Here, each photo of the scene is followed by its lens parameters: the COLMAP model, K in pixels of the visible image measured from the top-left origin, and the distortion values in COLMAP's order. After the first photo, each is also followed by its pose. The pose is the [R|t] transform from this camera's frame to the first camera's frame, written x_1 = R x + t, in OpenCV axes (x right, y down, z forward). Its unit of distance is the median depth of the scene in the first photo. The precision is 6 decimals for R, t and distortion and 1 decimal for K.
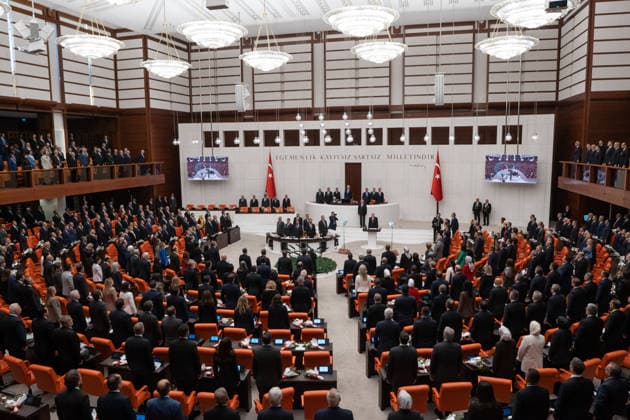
lens RADIAL K [[458.8, 0, 345.7], [0, 458.8, 236.0], [0, 0, 1]] dist [-0.056359, -0.016918]
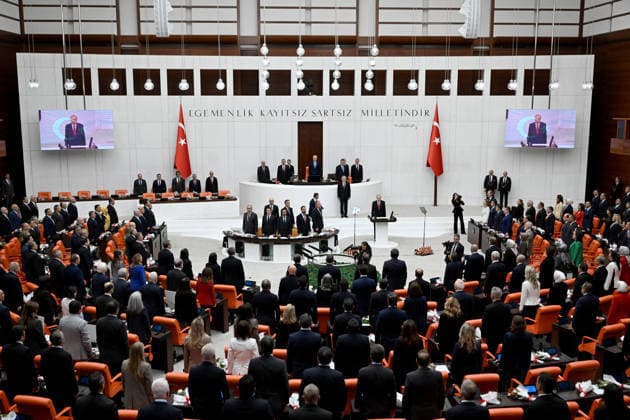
lens RADIAL K [[668.9, 0, 311.9], [0, 668.9, 210.2], [0, 0, 1]] dist [-0.005695, 0.000000]
pose [[0.952333, -0.040035, 0.302422, -0.291483], [0.047907, 0.998678, -0.018654, -0.014326], [-0.301276, 0.032253, 0.952991, 0.086926]]
